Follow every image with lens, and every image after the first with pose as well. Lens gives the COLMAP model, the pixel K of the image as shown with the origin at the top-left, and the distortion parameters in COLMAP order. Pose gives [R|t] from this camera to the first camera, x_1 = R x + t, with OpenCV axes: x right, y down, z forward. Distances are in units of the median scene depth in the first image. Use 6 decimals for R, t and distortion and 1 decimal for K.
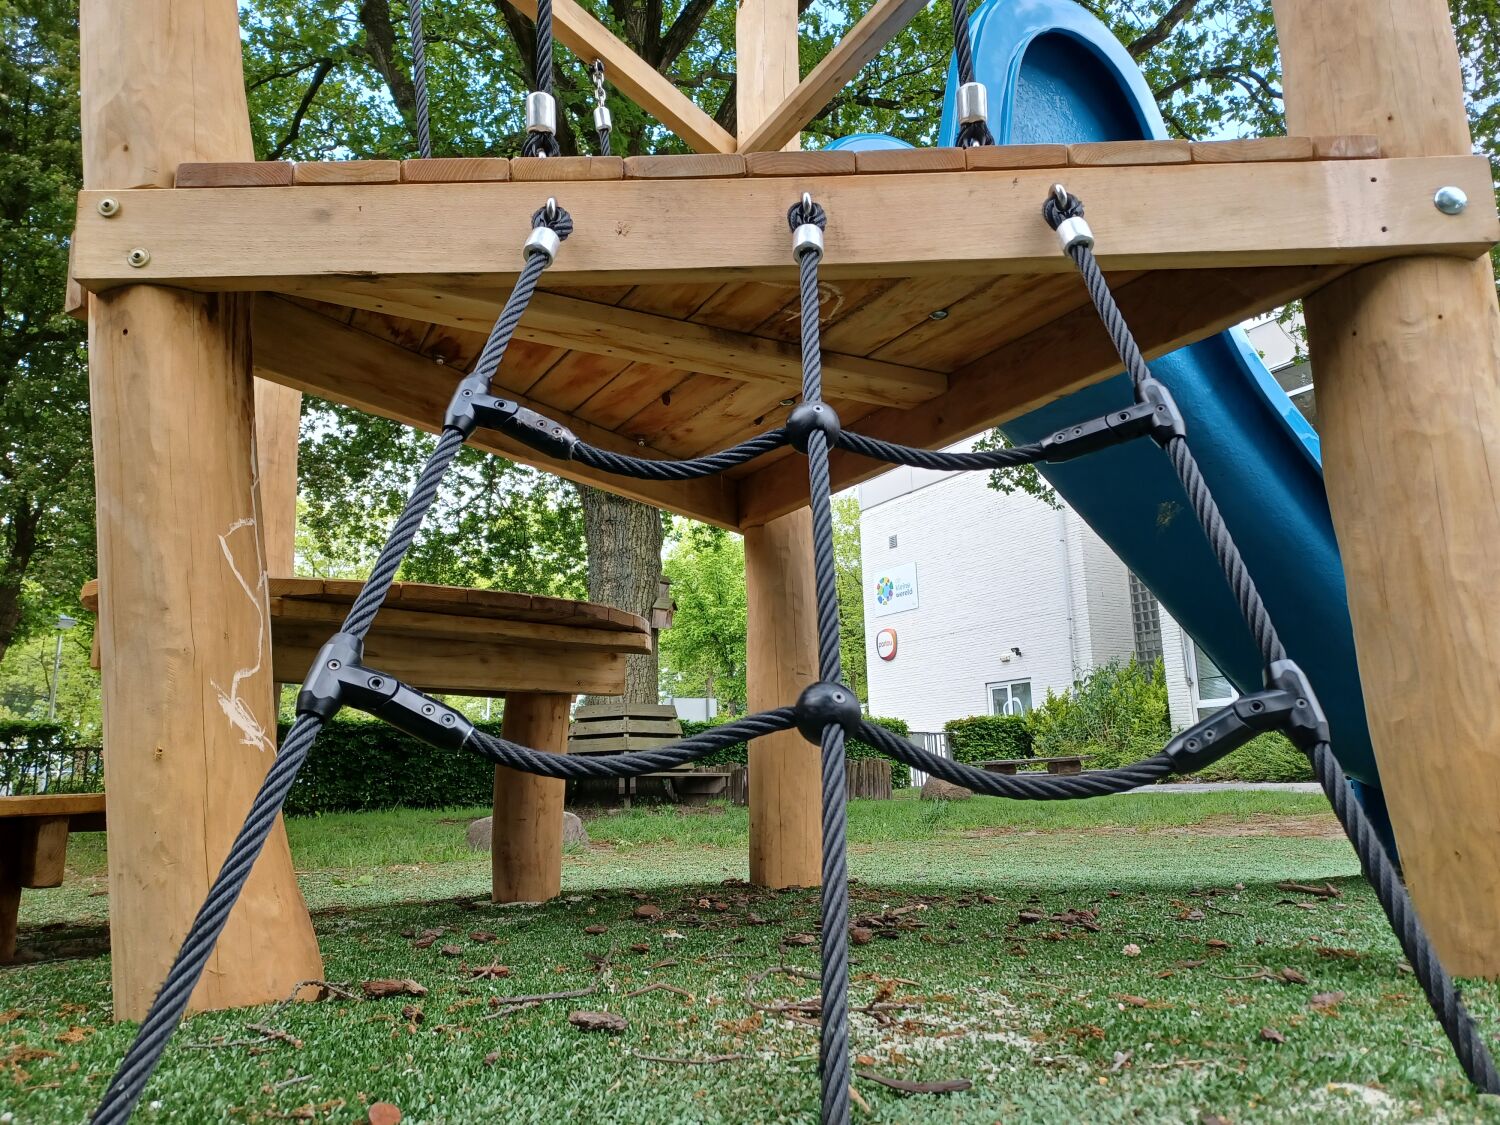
lens RADIAL K [[1083.3, 0, 753.1], [0, 1083.3, 562.0], [0, 0, 1]] dist [0.108527, -0.158272]
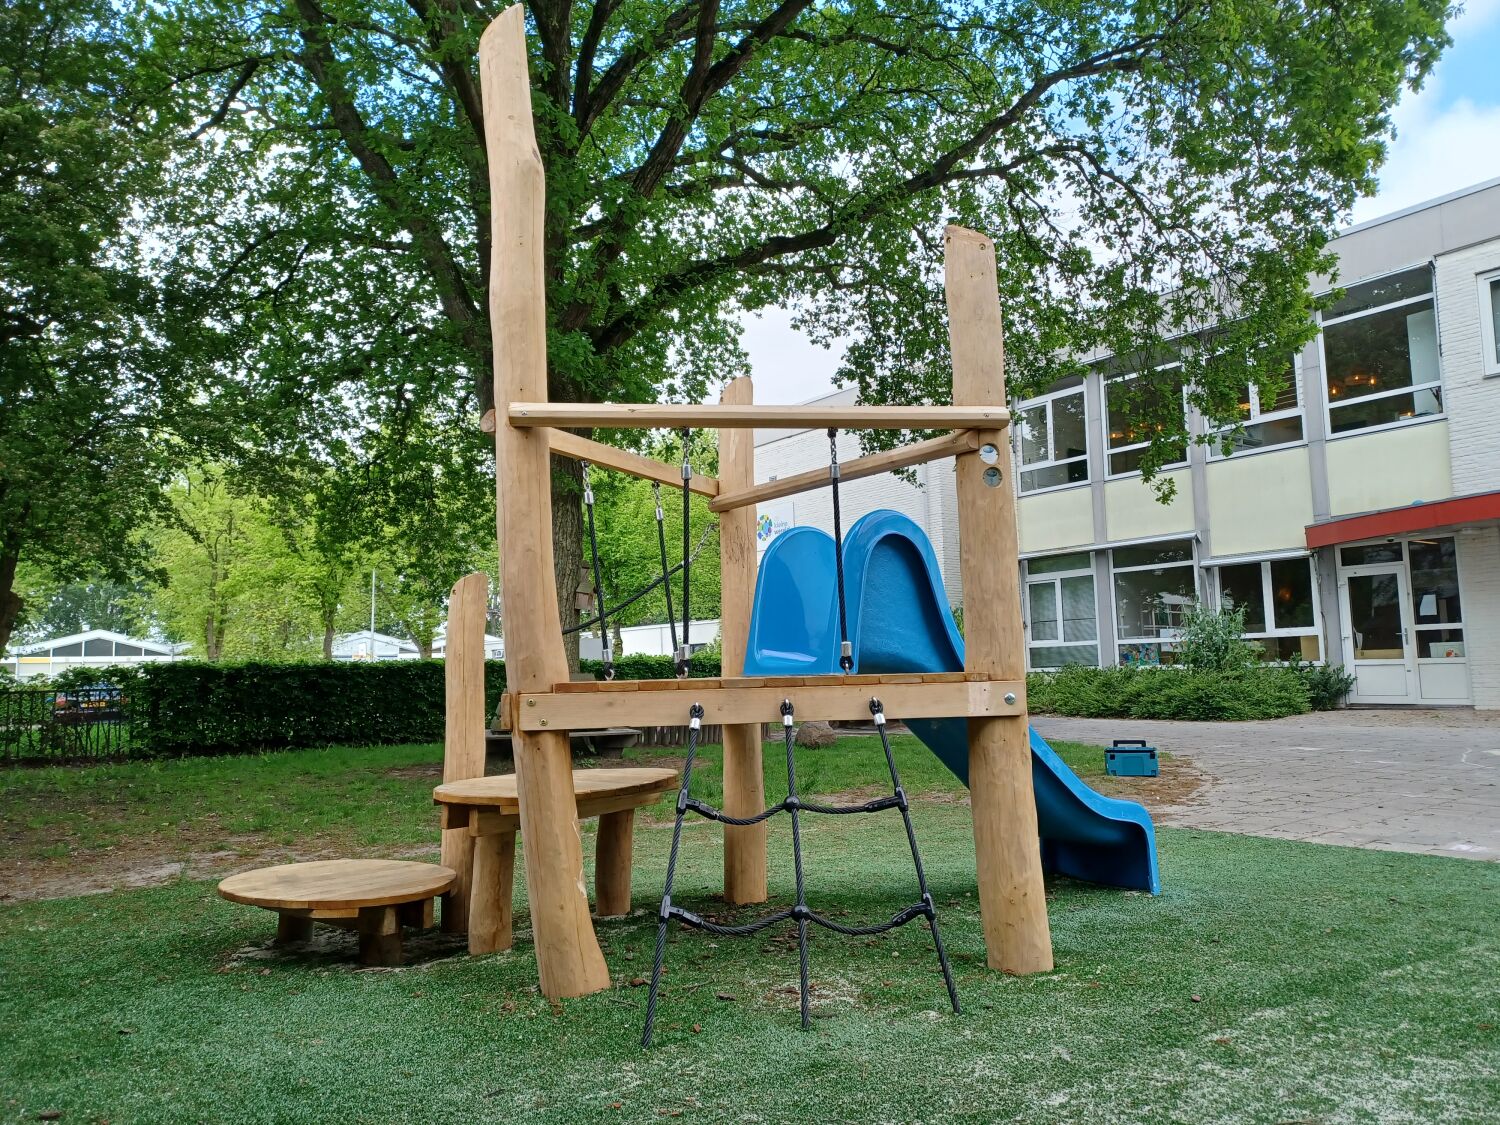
lens RADIAL K [[1083.3, 0, 753.1], [0, 1083.3, 562.0], [0, 0, 1]] dist [0.108527, -0.158272]
pose [[0.993159, 0.013281, 0.116016, -0.025520], [-0.023619, 0.995823, 0.088195, -0.065262], [-0.114360, -0.090332, 0.989324, -0.119693]]
